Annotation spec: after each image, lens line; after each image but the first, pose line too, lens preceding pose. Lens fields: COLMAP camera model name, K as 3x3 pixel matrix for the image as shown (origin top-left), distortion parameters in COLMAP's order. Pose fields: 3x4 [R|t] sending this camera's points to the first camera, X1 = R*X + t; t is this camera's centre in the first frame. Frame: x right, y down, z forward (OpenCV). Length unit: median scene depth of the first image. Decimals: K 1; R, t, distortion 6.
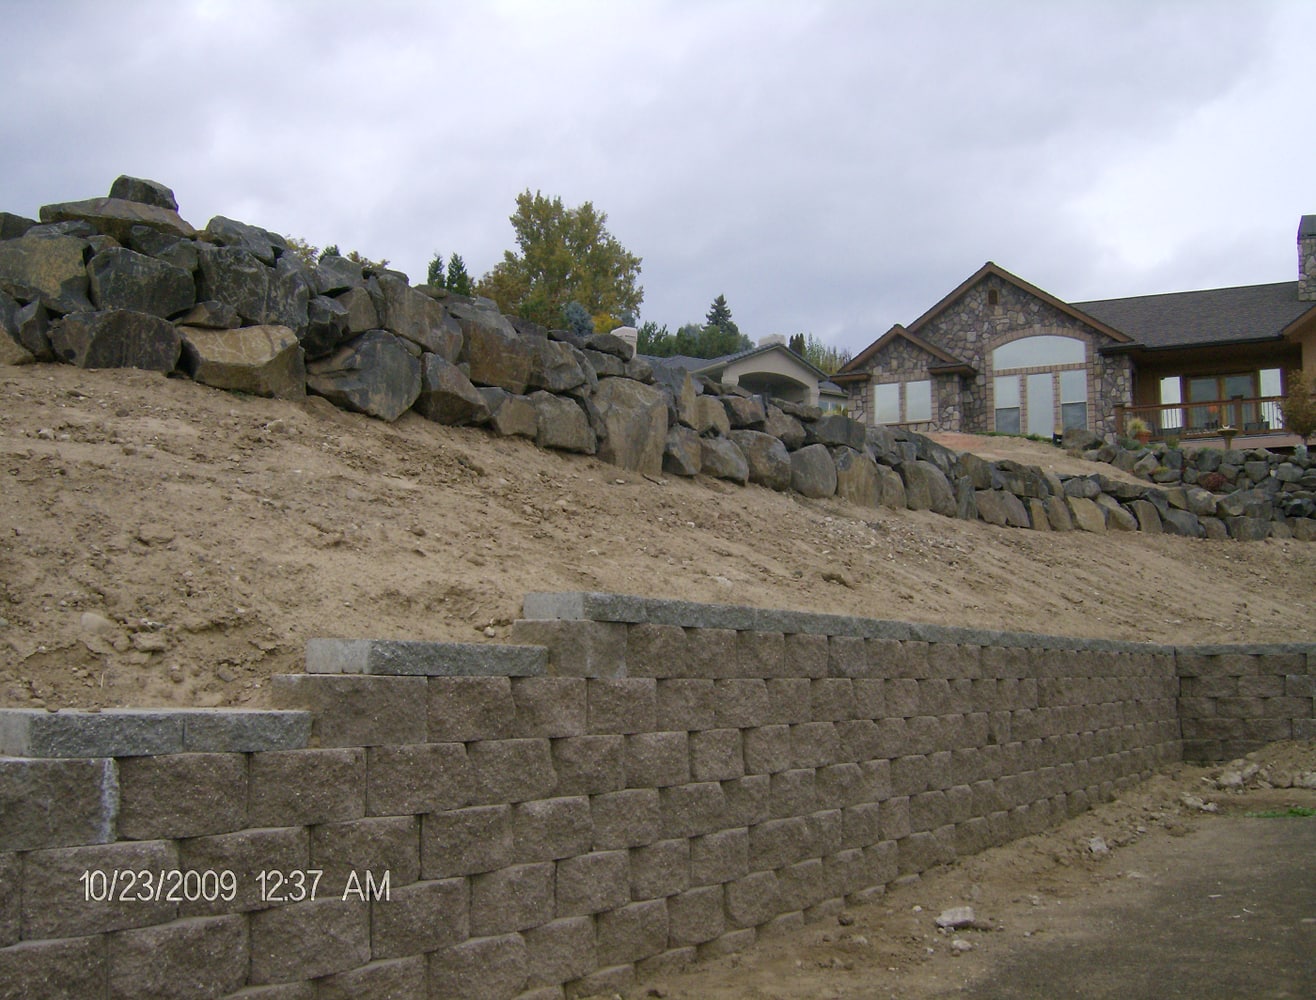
lens RADIAL K [[1472.6, 0, 656.5], [0, 1472.6, 463.2], [0, 0, 1]] dist [-0.178499, 0.160135]
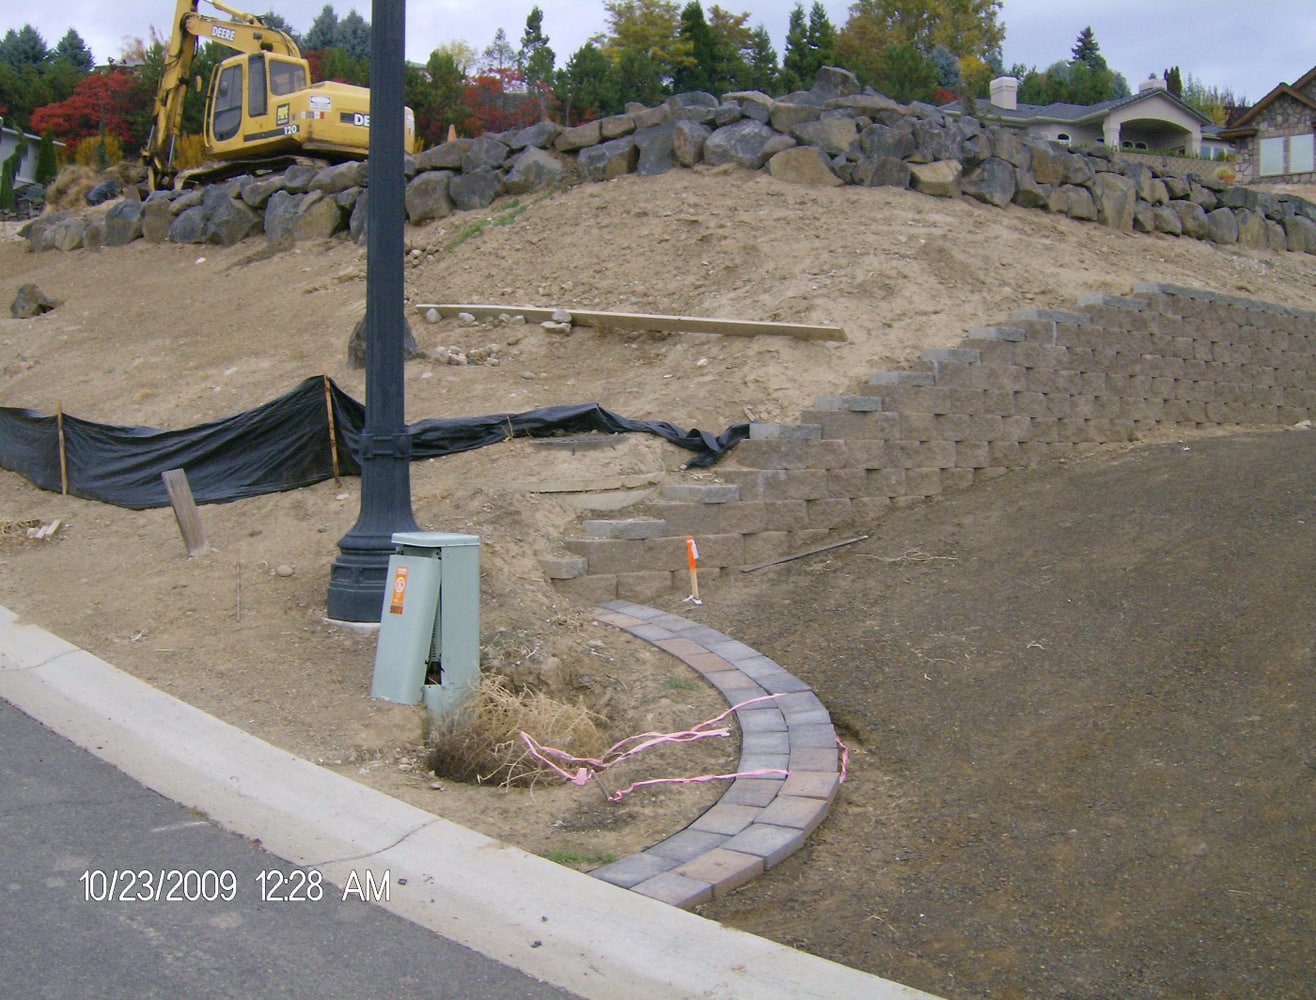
lens RADIAL K [[1607.5, 0, 658.0], [0, 1607.5, 500.0], [0, 0, 1]] dist [-0.216148, 0.261663]
pose [[0.976831, 0.001590, -0.214004, -0.135225], [0.036530, 0.984059, 0.174052, -0.021568], [0.210869, -0.177837, 0.961201, -0.832408]]
